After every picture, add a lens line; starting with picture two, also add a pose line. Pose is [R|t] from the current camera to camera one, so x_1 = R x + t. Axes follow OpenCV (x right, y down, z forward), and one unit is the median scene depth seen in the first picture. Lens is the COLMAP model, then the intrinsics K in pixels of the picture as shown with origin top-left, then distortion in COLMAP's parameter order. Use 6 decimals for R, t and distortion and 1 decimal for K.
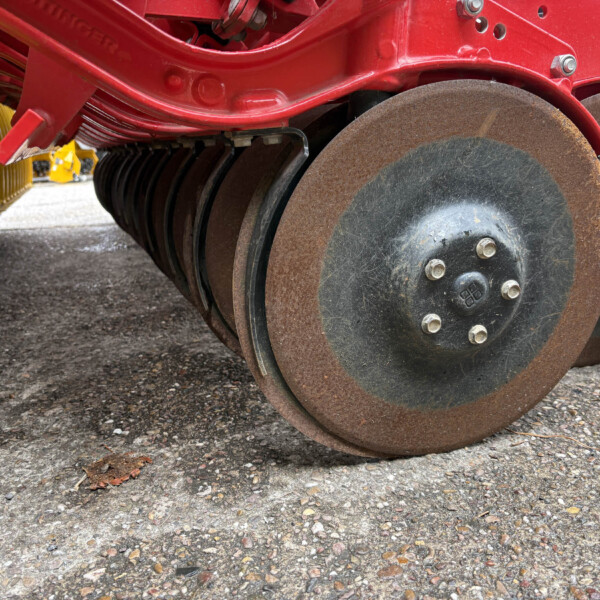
lens RADIAL K [[633.7, 0, 298.6], [0, 633.7, 291.0], [0, 0, 1]] dist [0.068071, -0.131015]
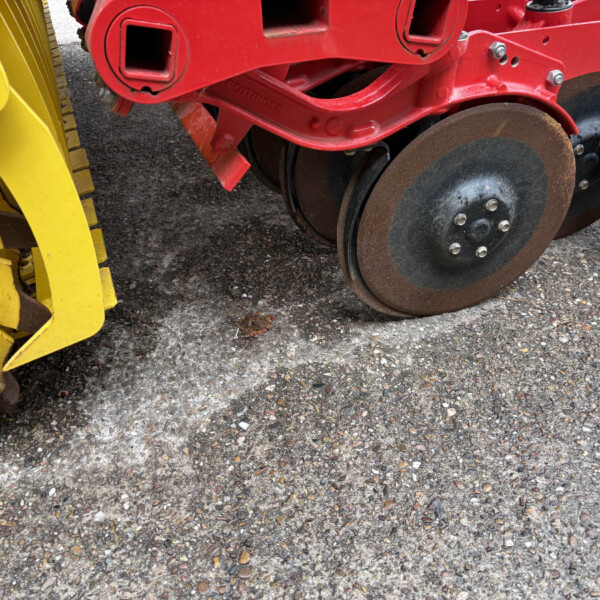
lens RADIAL K [[633.7, 0, 298.6], [0, 633.7, 291.0], [0, 0, 1]] dist [0.068071, -0.131015]
pose [[0.999811, -0.009572, 0.016928, -0.227229], [0.003328, 0.941852, 0.336012, -0.401994], [-0.019160, -0.335893, 0.941705, -0.595604]]
